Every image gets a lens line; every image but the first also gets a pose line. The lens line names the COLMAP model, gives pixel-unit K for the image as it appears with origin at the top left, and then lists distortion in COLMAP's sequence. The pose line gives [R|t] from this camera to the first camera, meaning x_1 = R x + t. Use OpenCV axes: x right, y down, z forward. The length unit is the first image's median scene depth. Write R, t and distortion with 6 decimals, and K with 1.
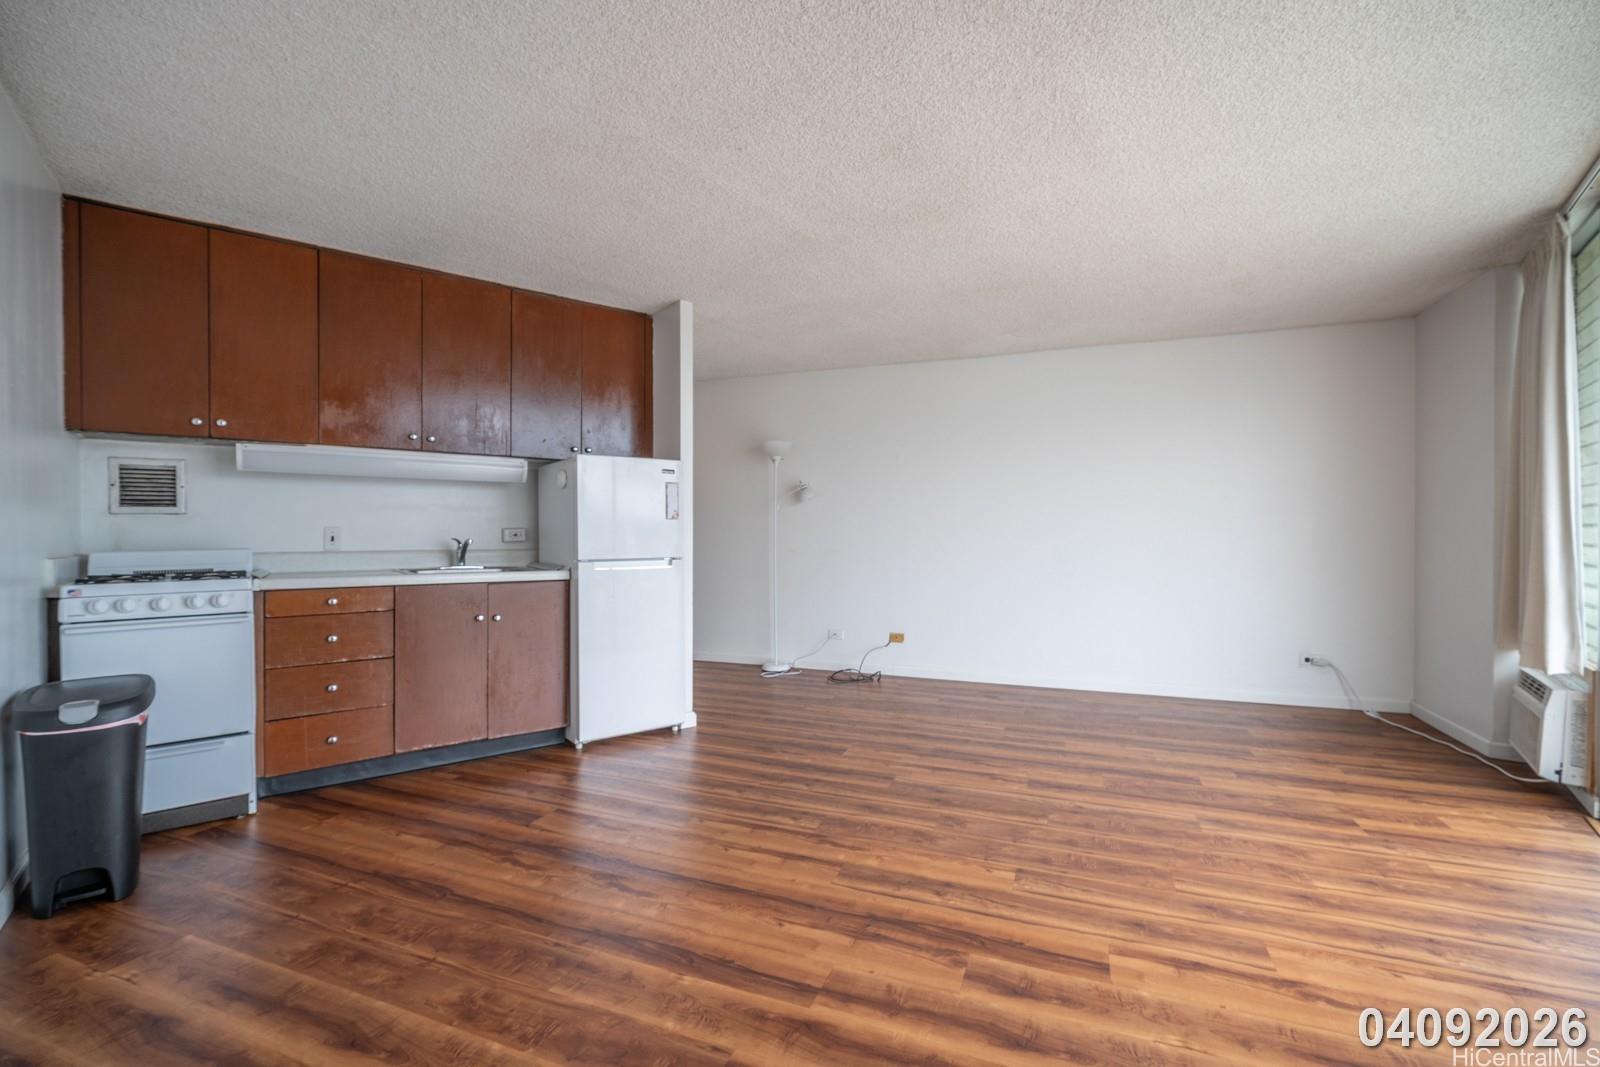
lens RADIAL K [[693.3, 0, 801.4], [0, 693.3, 538.9], [0, 0, 1]] dist [0.000073, 0.000172]
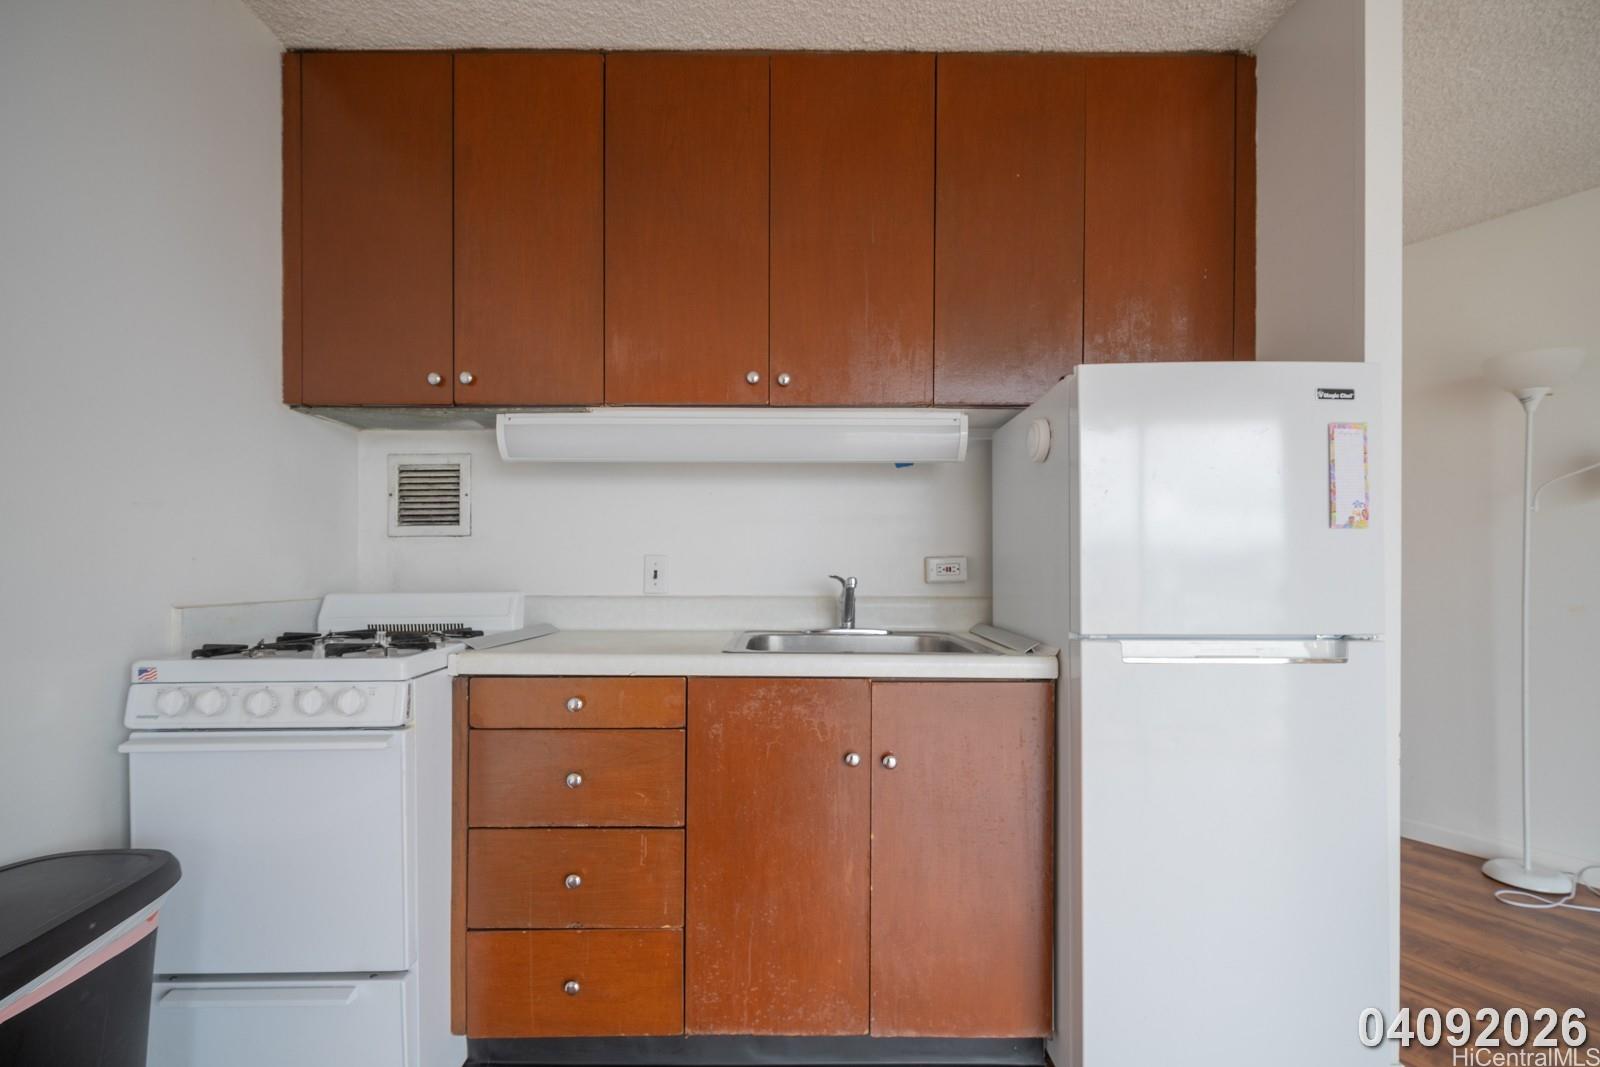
lens RADIAL K [[717.3, 0, 801.6], [0, 717.3, 559.5], [0, 0, 1]] dist [-0.002077, -0.000778]
pose [[0.794126, -0.002791, -0.607747, -0.257944], [-0.006990, 0.999881, -0.013724, -0.007187], [0.607713, 0.015147, 0.794012, 0.747410]]
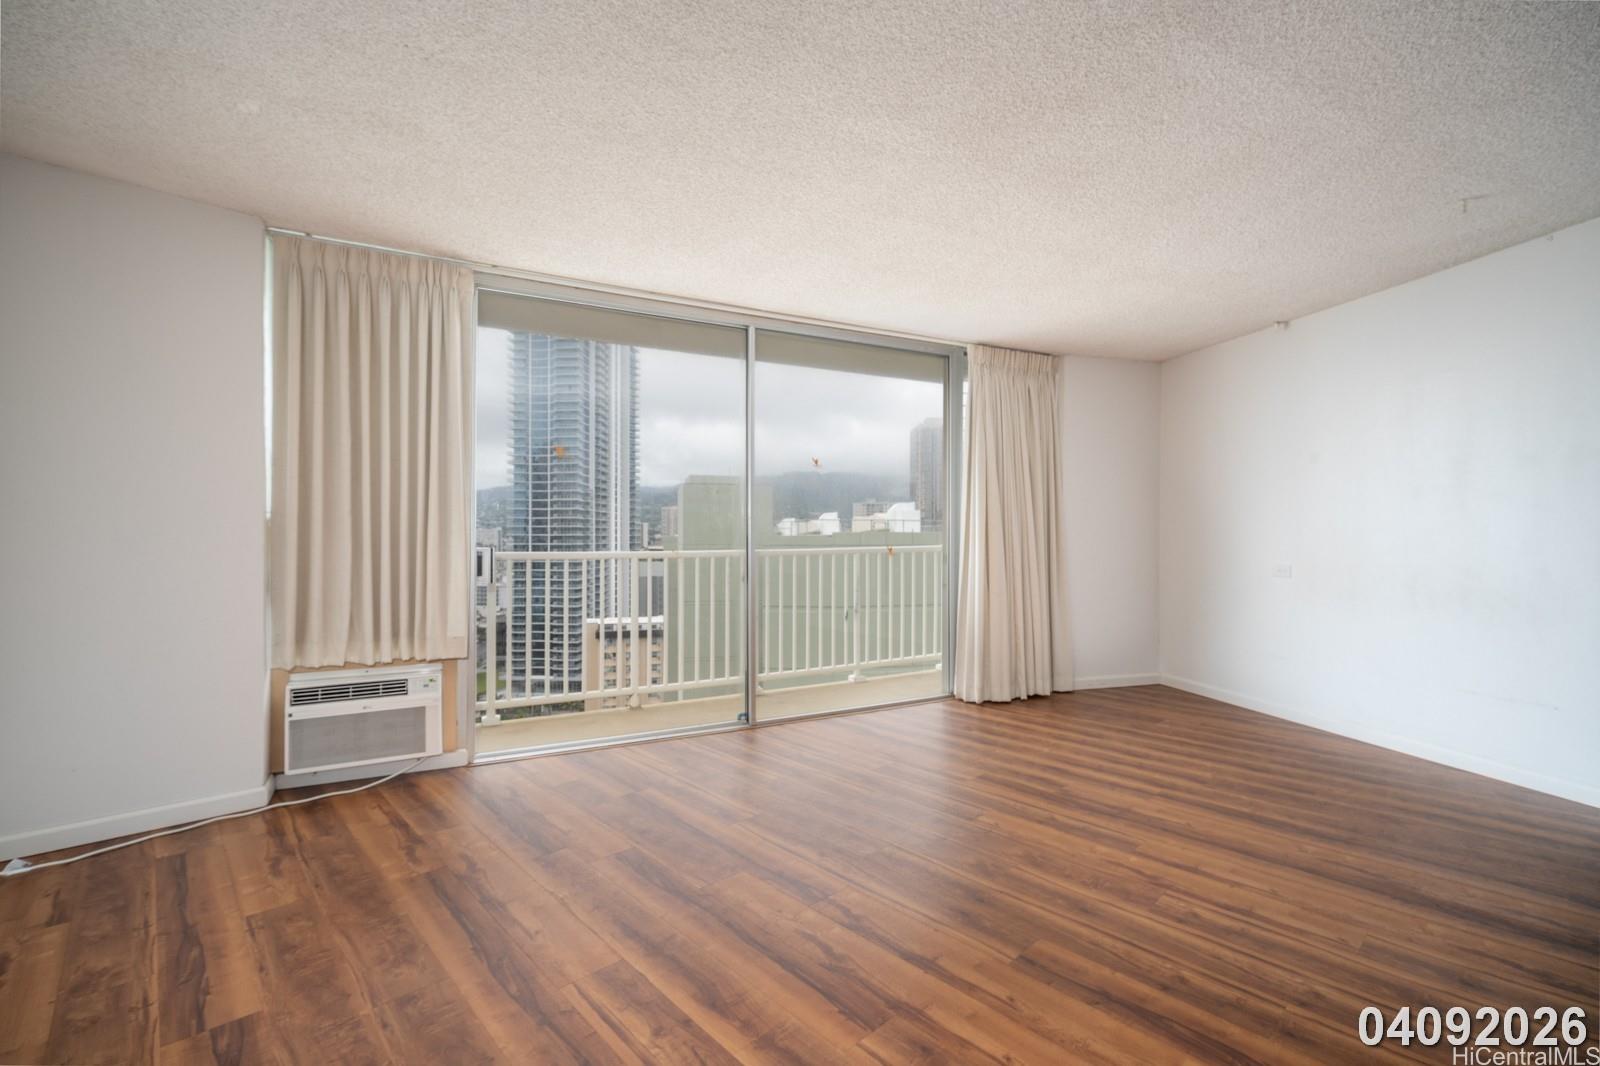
lens RADIAL K [[698.9, 0, 809.7], [0, 698.9, 533.2], [0, 0, 1]] dist [0.000367, -0.000021]
pose [[-0.909897, 0.000905, 0.414833, 0.055602], [0.004114, 0.999968, 0.006842, -0.020686], [-0.414814, 0.007932, -0.909872, 1.848015]]
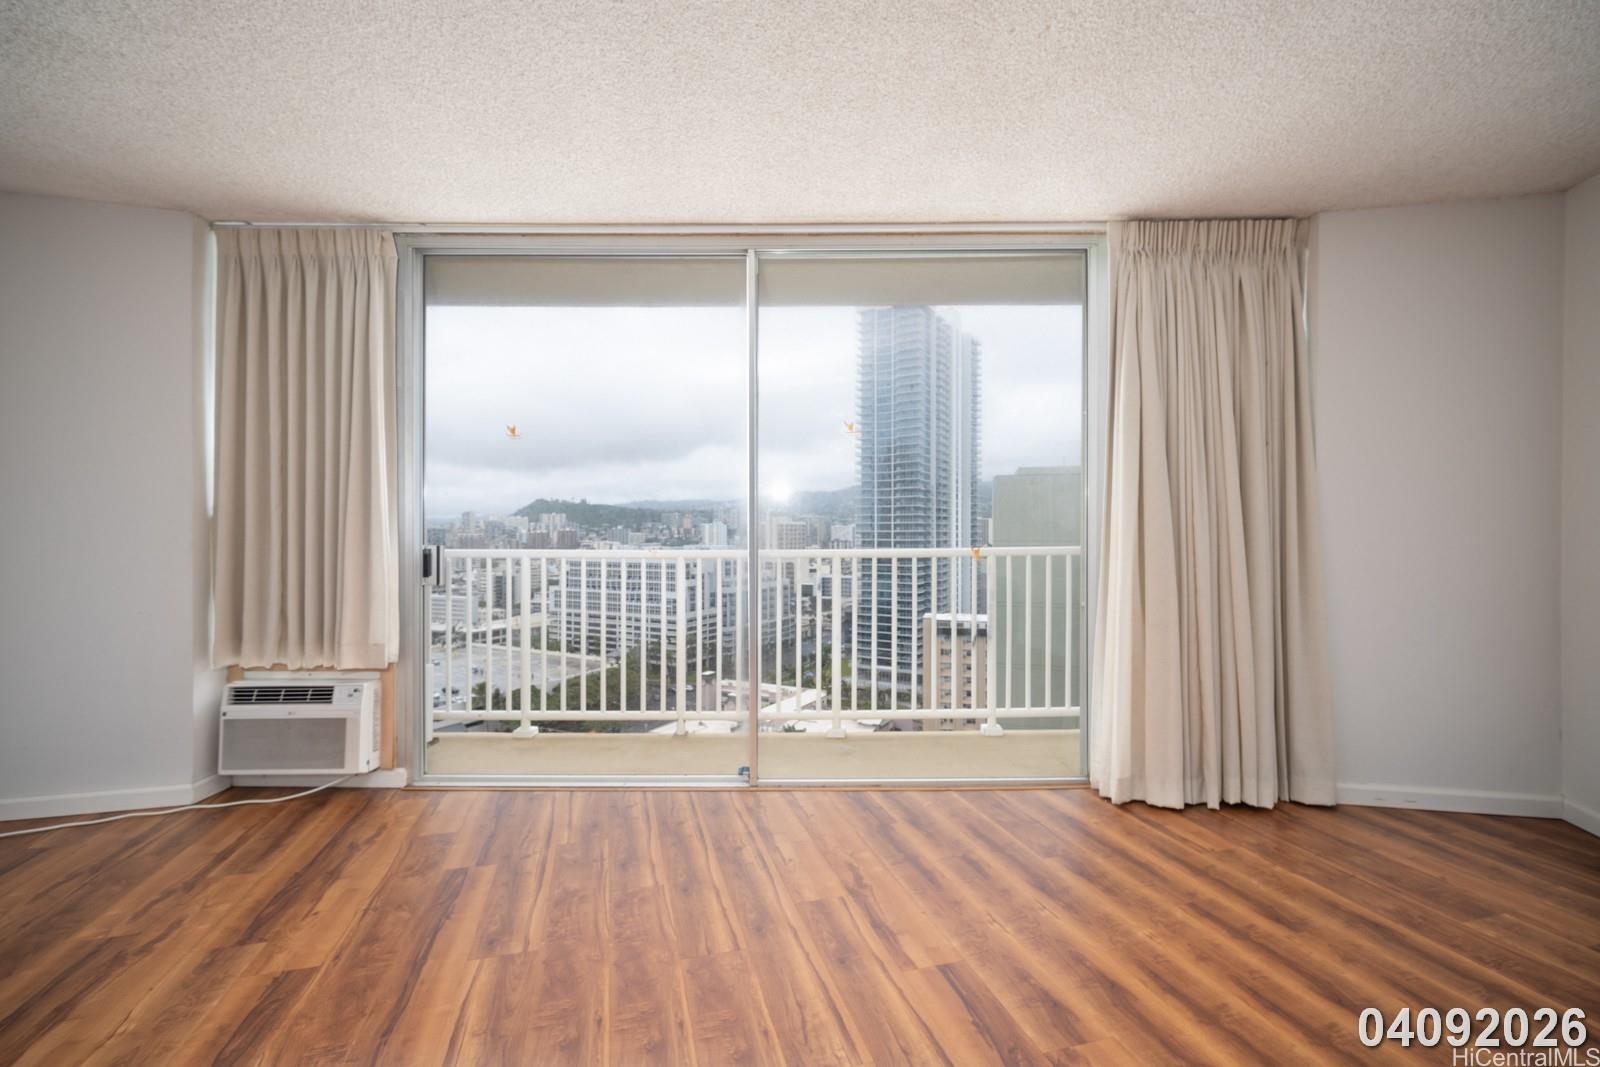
lens RADIAL K [[709.1, 0, 811.4], [0, 709.1, 532.2], [0, 0, 1]] dist [-0.002834, -0.000094]
pose [[-0.613596, -0.000001, 0.789620, -0.162366], [0.009578, 0.999926, 0.007444, -0.011294], [-0.789562, 0.012131, -0.613551, 1.151754]]
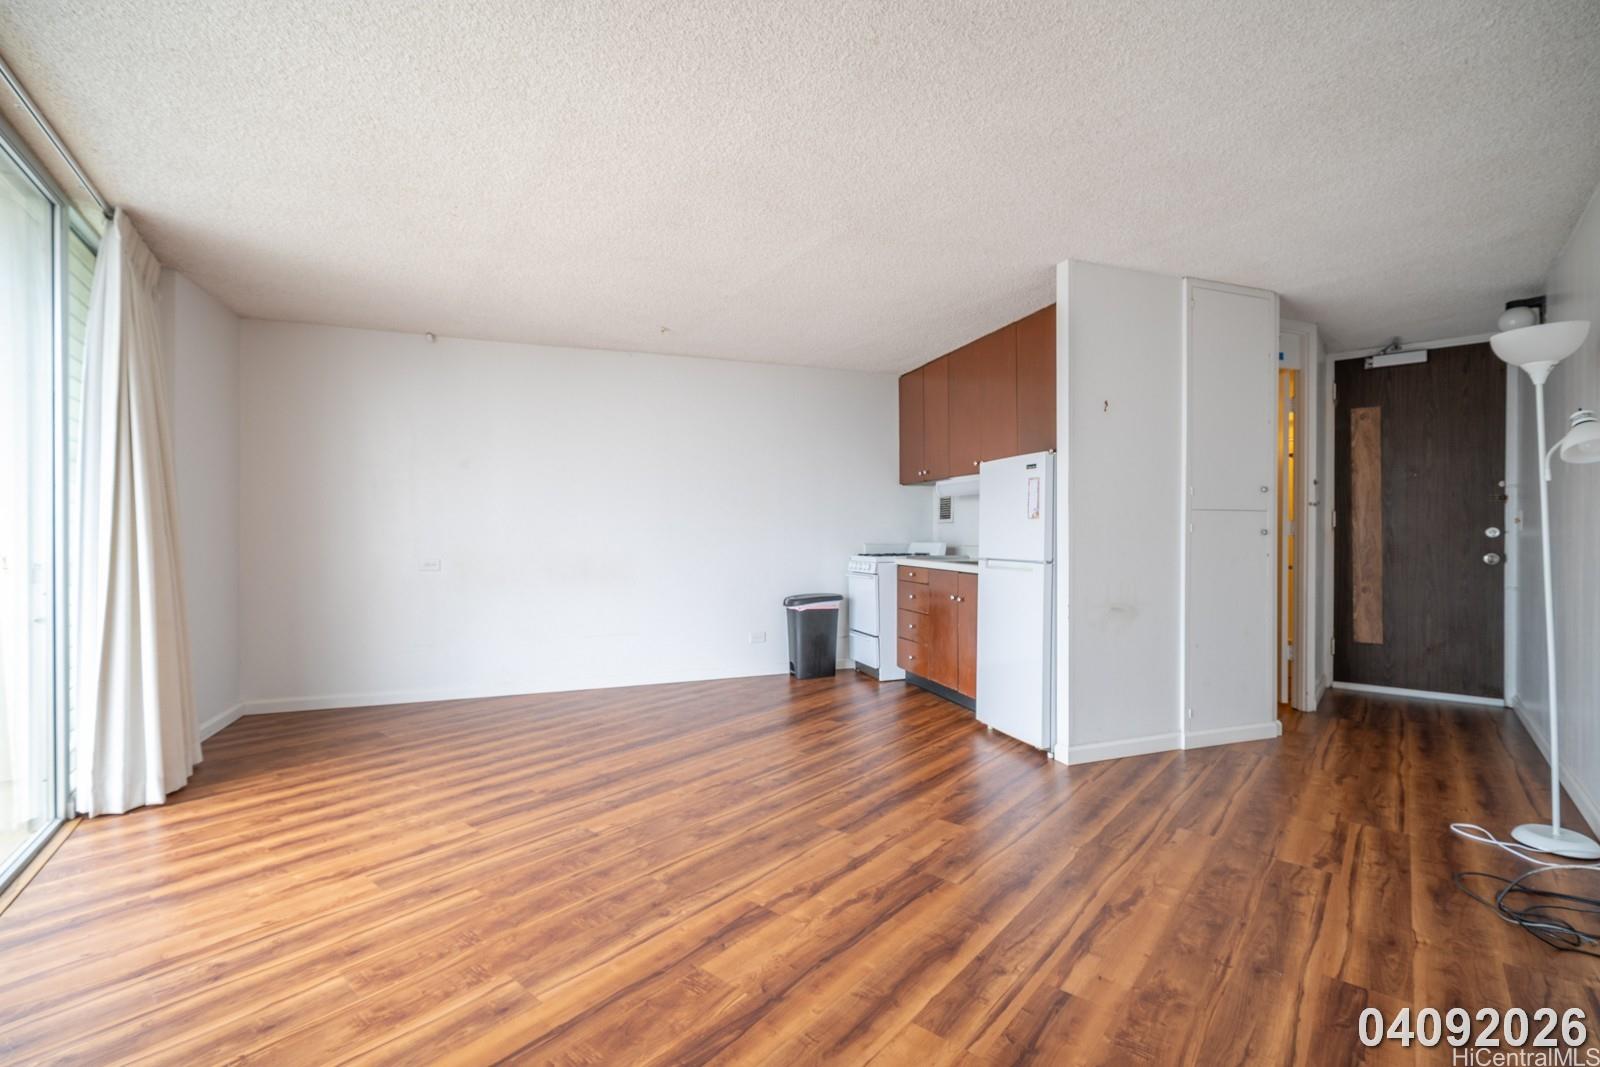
lens RADIAL K [[704.8, 0, 831.3], [0, 704.8, 536.5], [0, 0, 1]] dist [0.000136, -0.000361]
pose [[-0.295146, 0.005257, -0.955438, 1.077966], [-0.009866, 0.999915, 0.008549, -0.014597], [0.955401, 0.011950, -0.295069, 1.417418]]
